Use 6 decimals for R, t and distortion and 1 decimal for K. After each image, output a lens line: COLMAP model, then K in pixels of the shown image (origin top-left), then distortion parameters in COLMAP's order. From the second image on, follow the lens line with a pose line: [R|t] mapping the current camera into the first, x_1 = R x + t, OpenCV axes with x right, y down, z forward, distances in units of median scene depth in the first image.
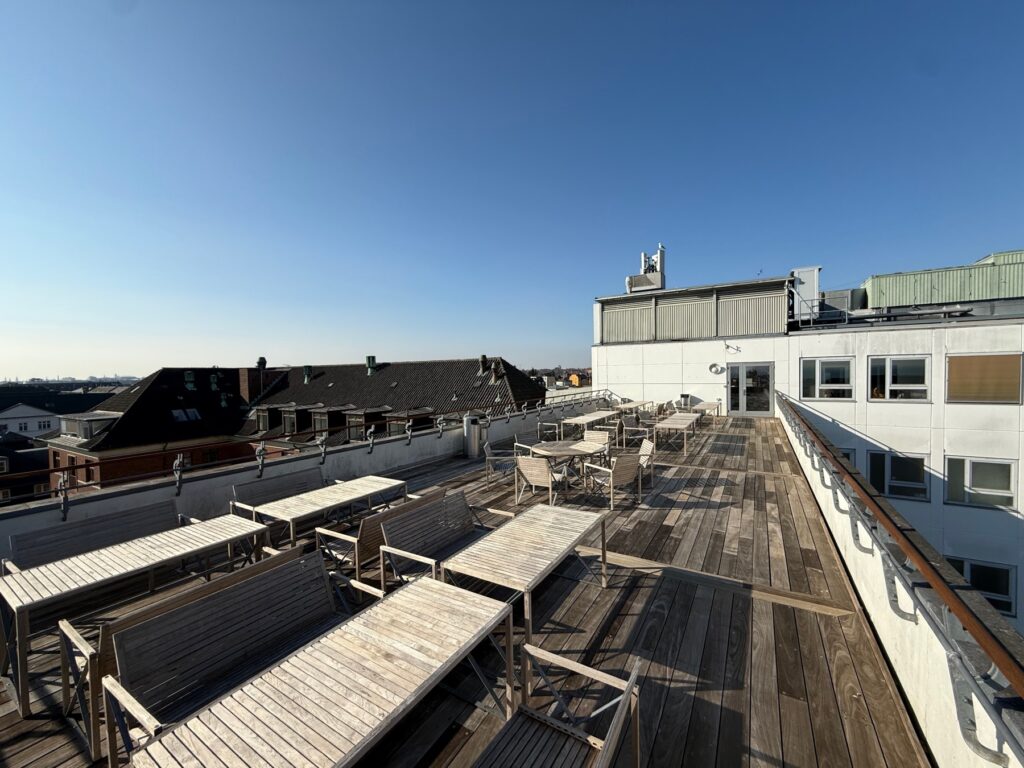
lens RADIAL K [[412.3, 0, 504.9], [0, 412.3, 384.9], [0, 0, 1]] dist [0.000399, 0.000132]
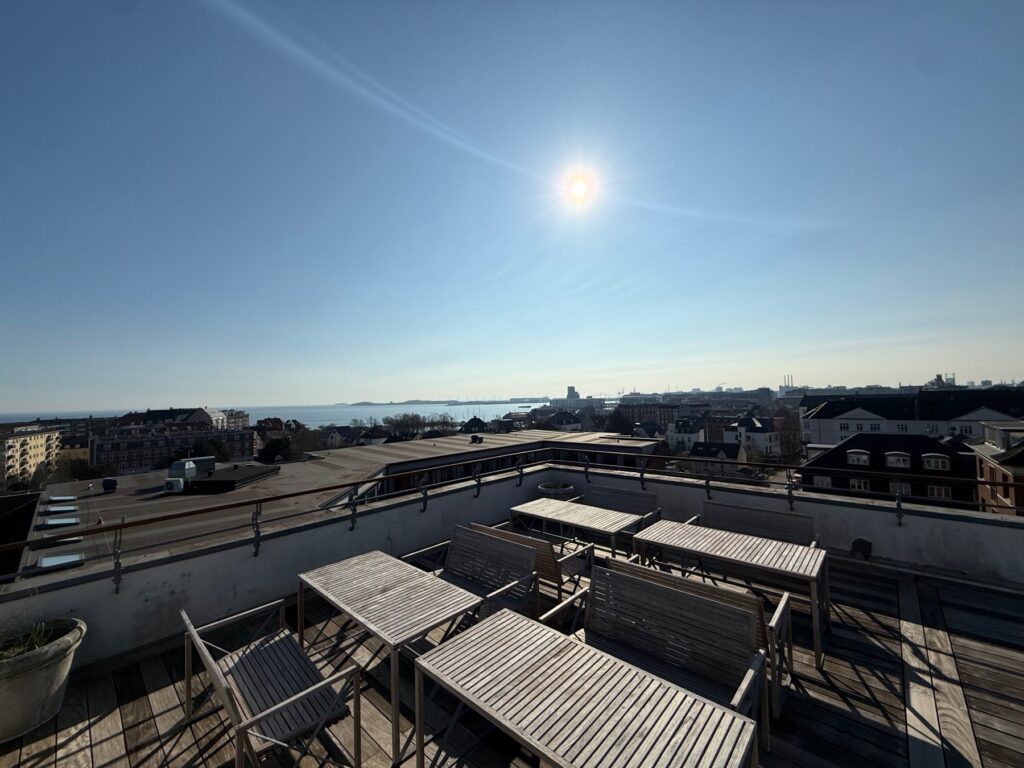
lens RADIAL K [[412.3, 0, 504.9], [0, 412.3, 384.9], [0, 0, 1]] dist [0.000399, 0.000132]
pose [[-0.192281, -0.005789, -0.981323, 0.469032], [0.002149, 0.999978, -0.006320, -0.038585], [0.981338, -0.003324, -0.192264, 0.751592]]
